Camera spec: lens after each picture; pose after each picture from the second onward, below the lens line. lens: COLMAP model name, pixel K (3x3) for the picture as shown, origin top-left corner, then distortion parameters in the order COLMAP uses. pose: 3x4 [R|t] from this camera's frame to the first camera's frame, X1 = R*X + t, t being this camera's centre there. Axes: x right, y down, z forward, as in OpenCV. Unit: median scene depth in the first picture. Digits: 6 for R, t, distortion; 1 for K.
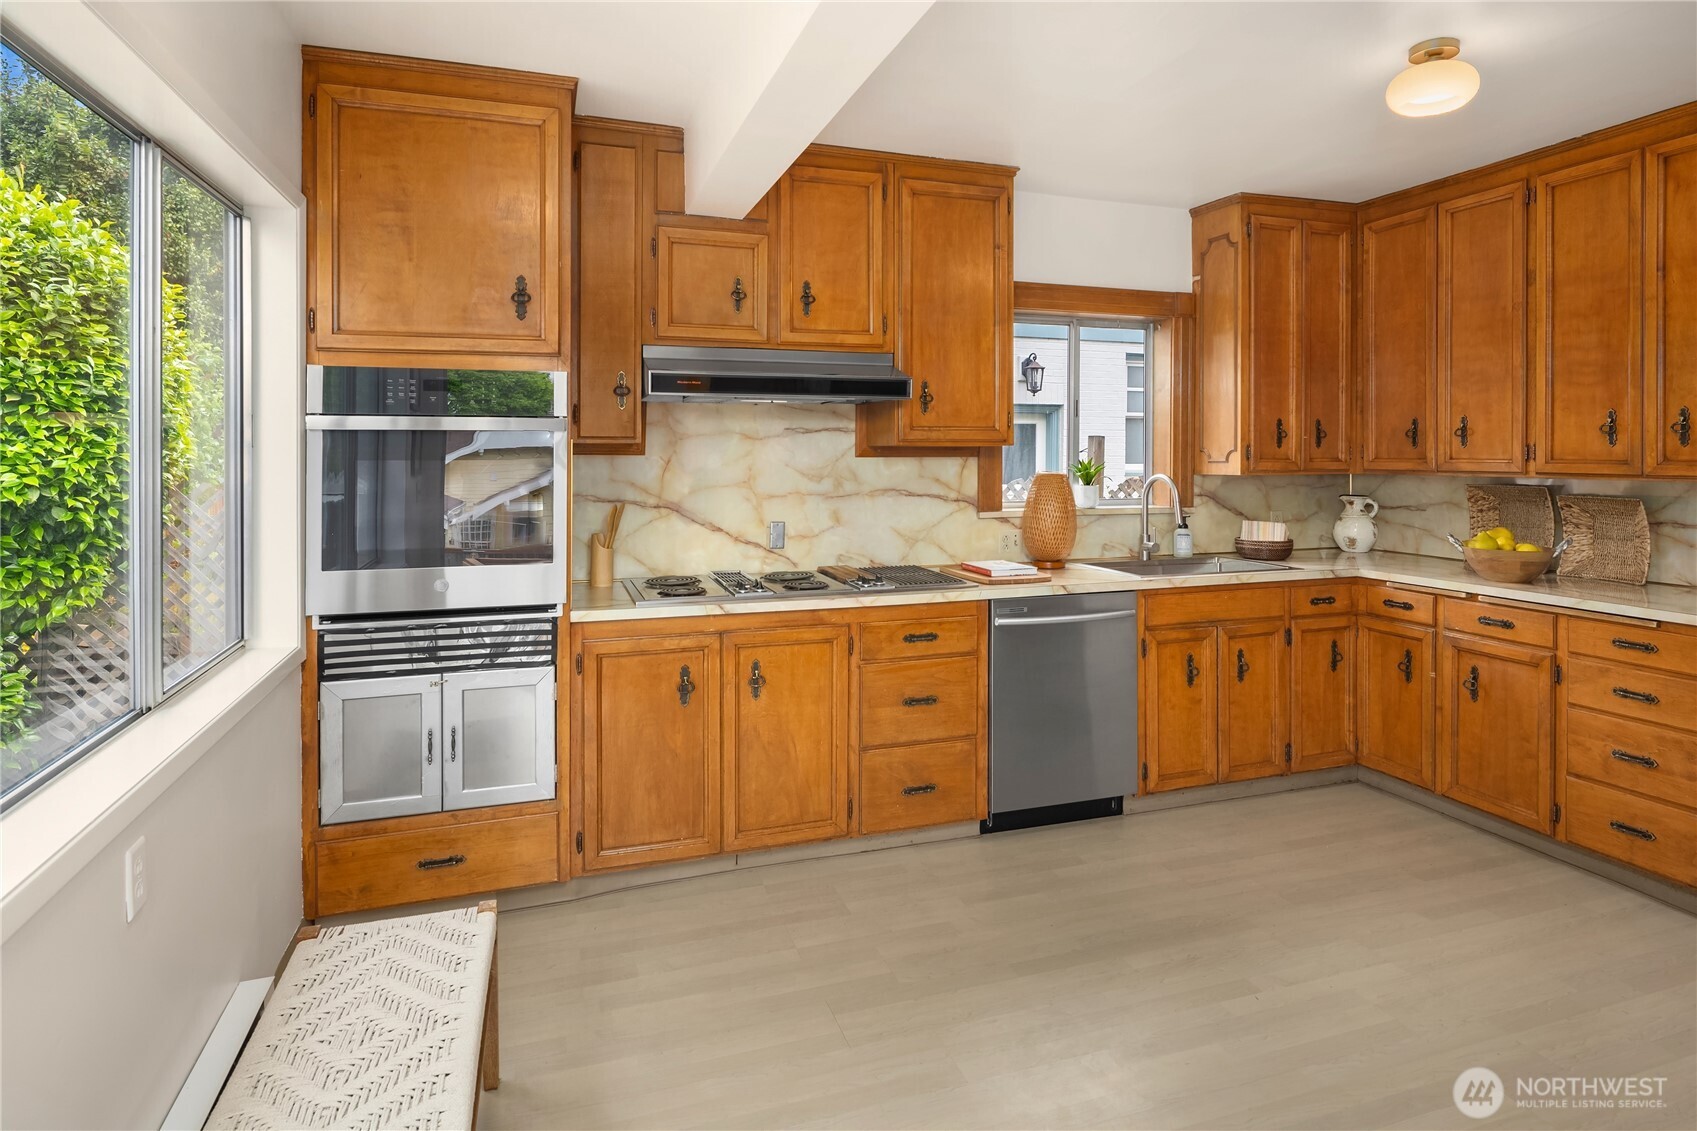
lens RADIAL K [[928.2, 0, 851.3], [0, 928.2, 493.7], [0, 0, 1]] dist [0.001317, -0.008419]
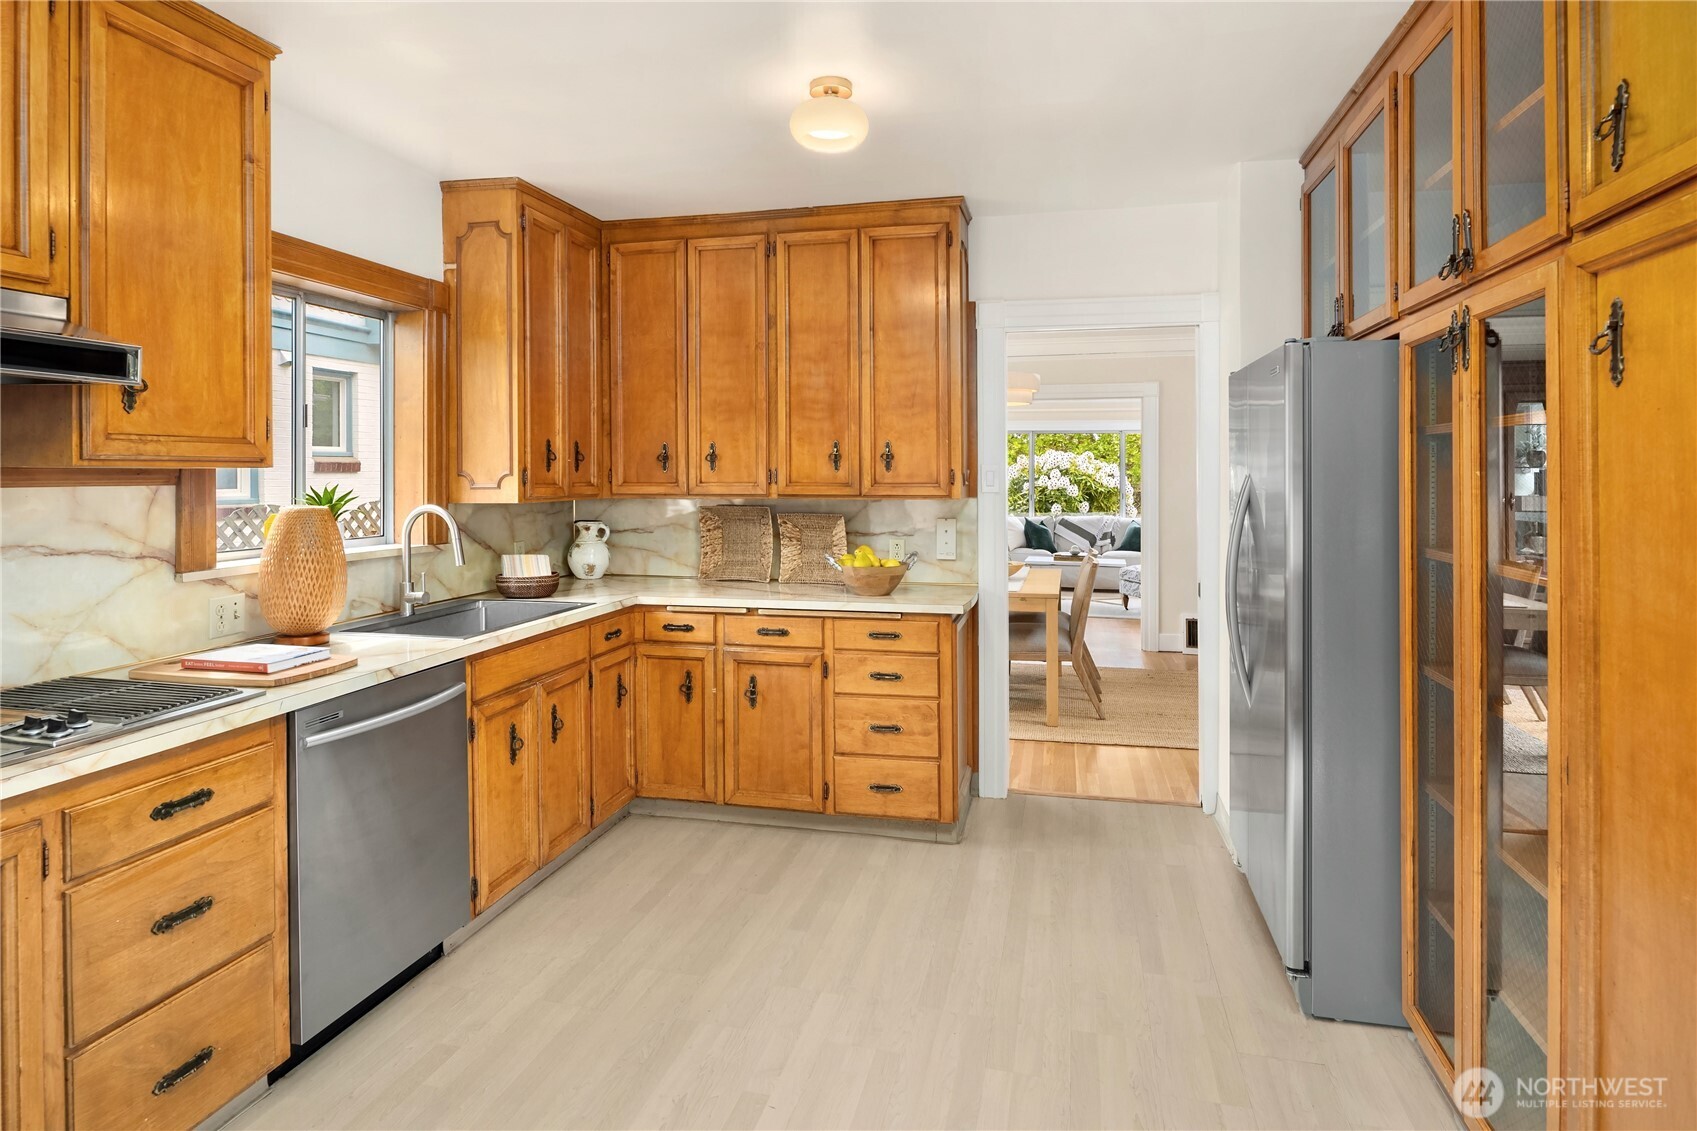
lens RADIAL K [[928.2, 0, 851.3], [0, 928.2, 493.7], [0, 0, 1]] dist [0.001317, -0.008419]
pose [[0.528493, -0.017507, 0.848757, -0.170000], [0.037654, 0.999287, -0.002834, -0.016502], [-0.848102, 0.033457, 0.528775, 0.312382]]
